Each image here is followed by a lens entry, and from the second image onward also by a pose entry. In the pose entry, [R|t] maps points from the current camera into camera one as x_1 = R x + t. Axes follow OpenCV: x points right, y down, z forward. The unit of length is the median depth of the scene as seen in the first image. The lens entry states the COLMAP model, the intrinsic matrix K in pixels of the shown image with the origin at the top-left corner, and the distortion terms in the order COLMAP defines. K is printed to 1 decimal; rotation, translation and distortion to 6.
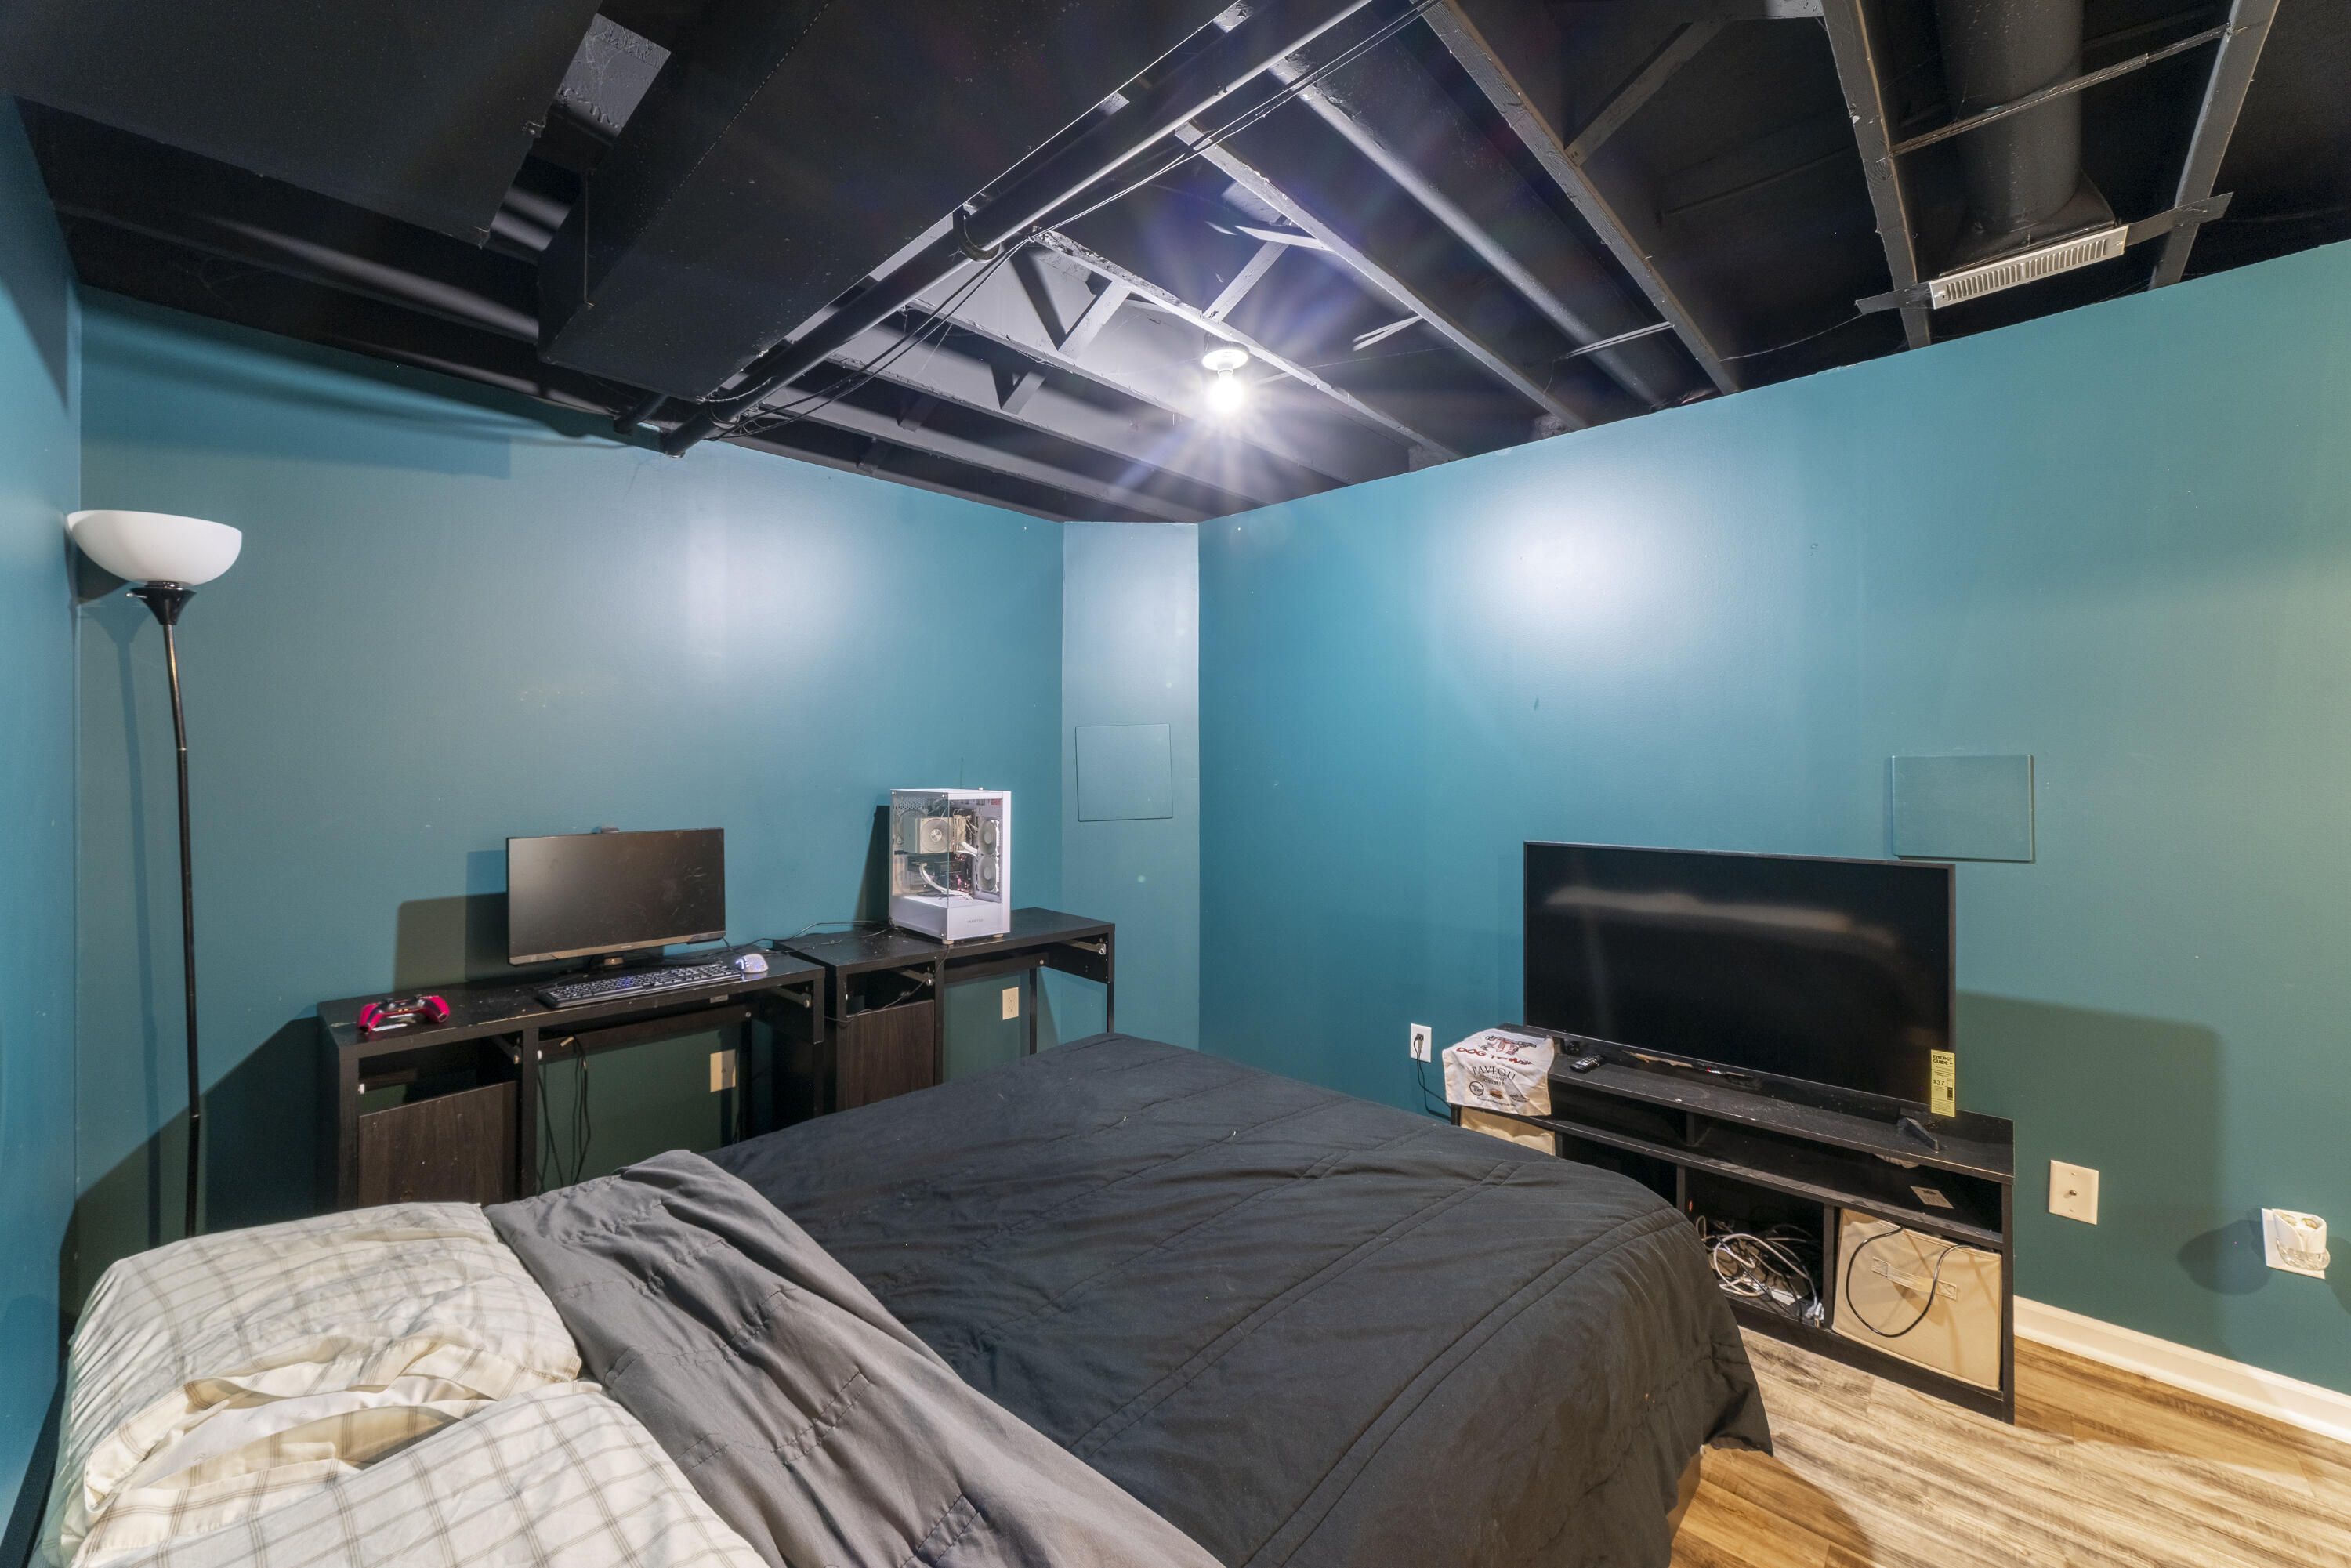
lens RADIAL K [[888.3, 0, 1169.0], [0, 888.3, 761.6], [0, 0, 1]] dist [-0.000895, -0.000054]
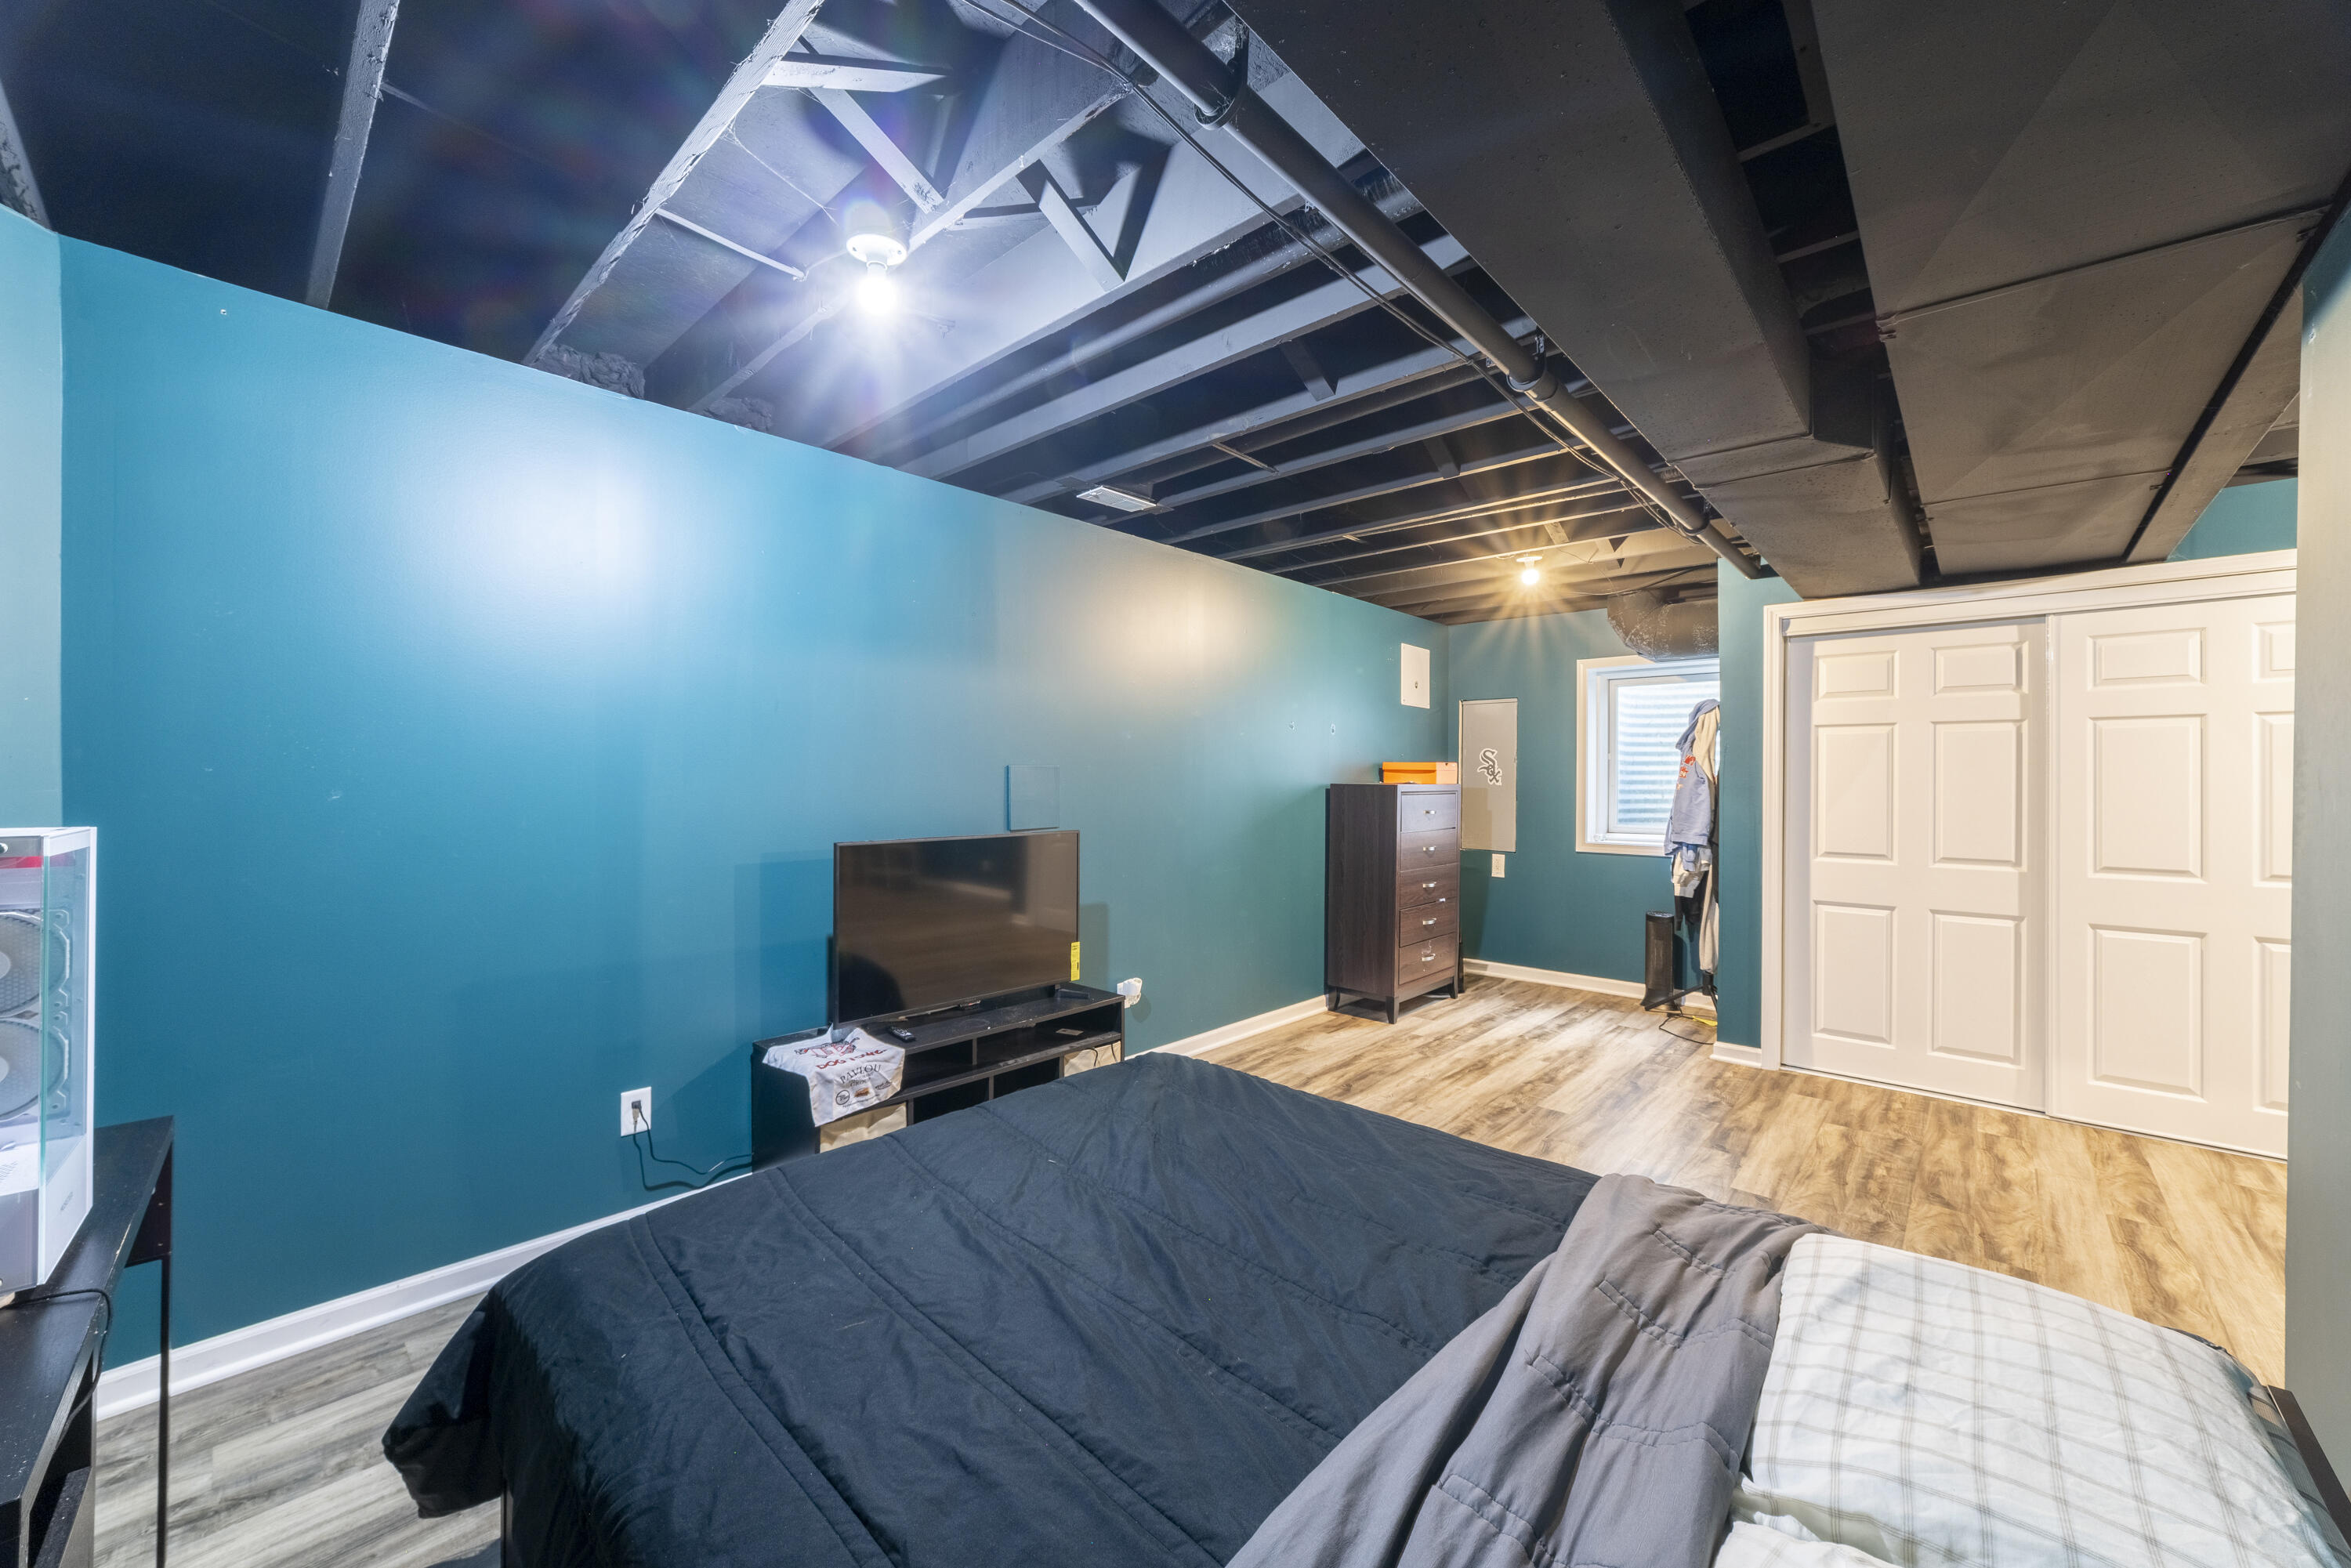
lens RADIAL K [[888.3, 0, 1166.4], [0, 888.3, 778.7], [0, 0, 1]] dist [-0.016723, 0.005425]
pose [[-0.006983, 0.004355, 0.999966, -1.001481], [-0.016754, 0.999850, -0.004472, 0.030605], [-0.999835, -0.016784, -0.006909, 1.062186]]
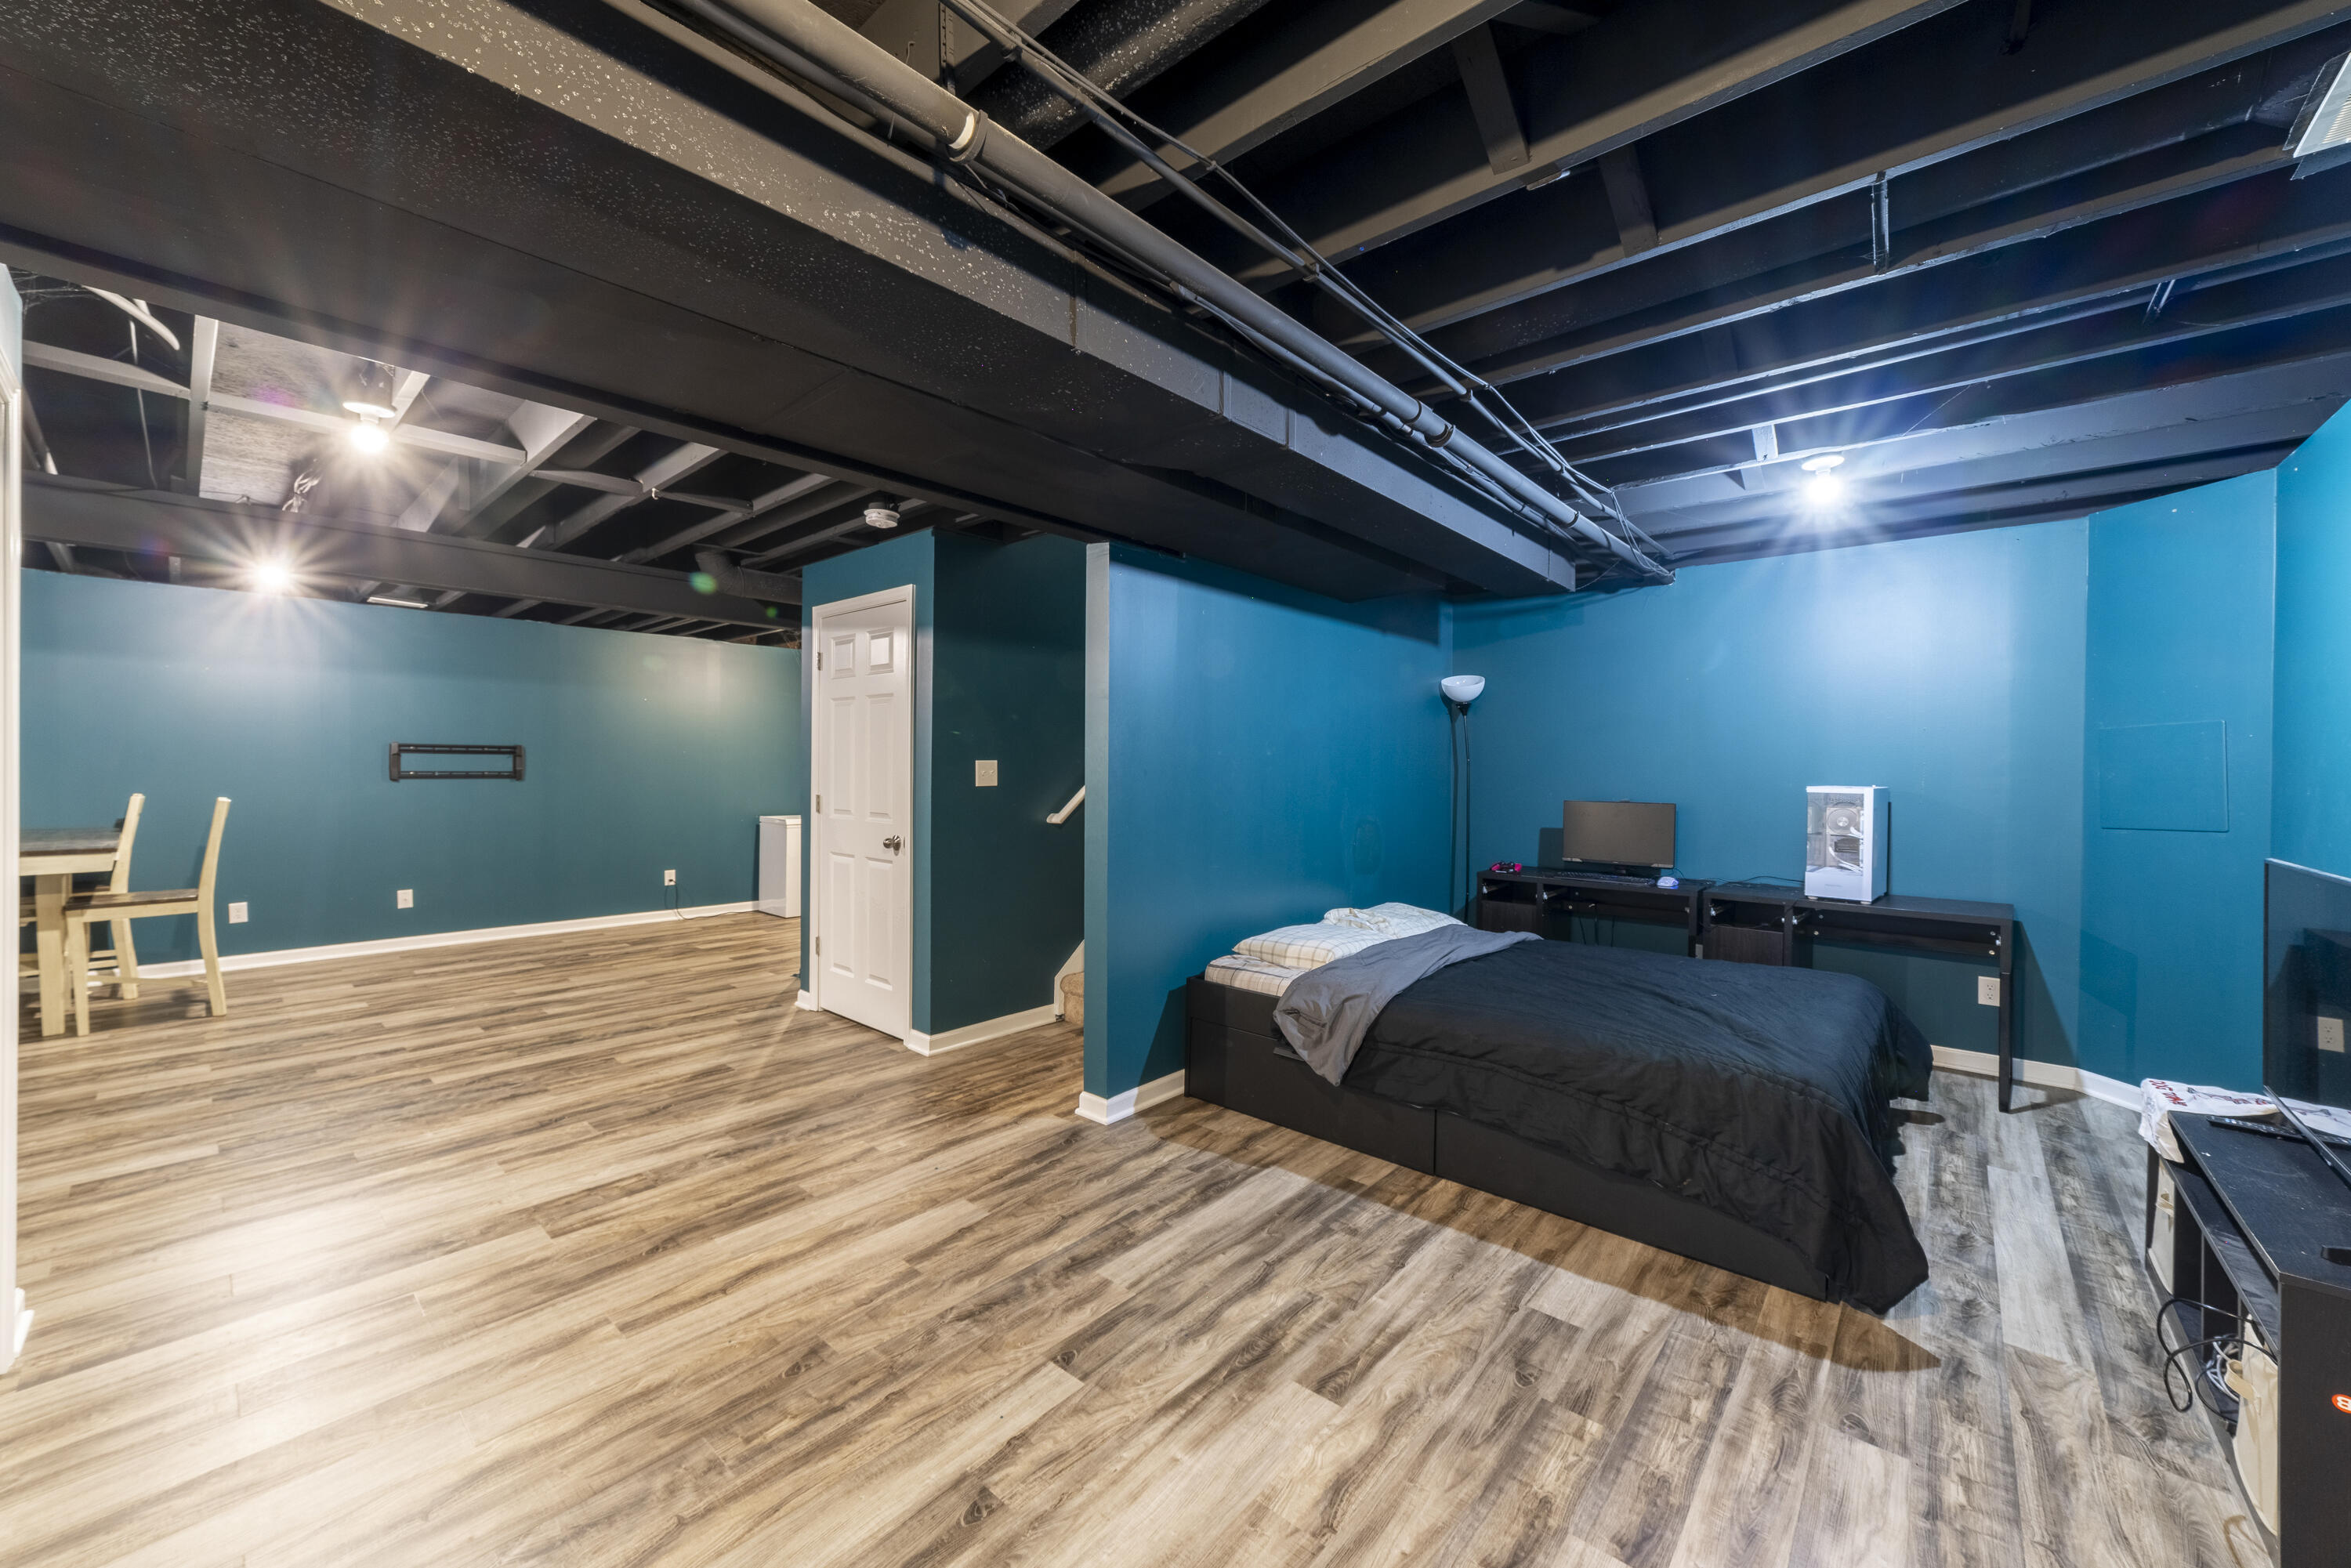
lens RADIAL K [[888.3, 0, 1169.0], [0, 888.3, 761.6], [0, 0, 1]] dist [-0.000895, -0.000054]
pose [[0.034377, -0.004346, -0.999399, 1.969415], [0.000354, 0.999991, -0.004337, 0.008857], [0.999409, -0.000205, 0.034378, -0.035021]]
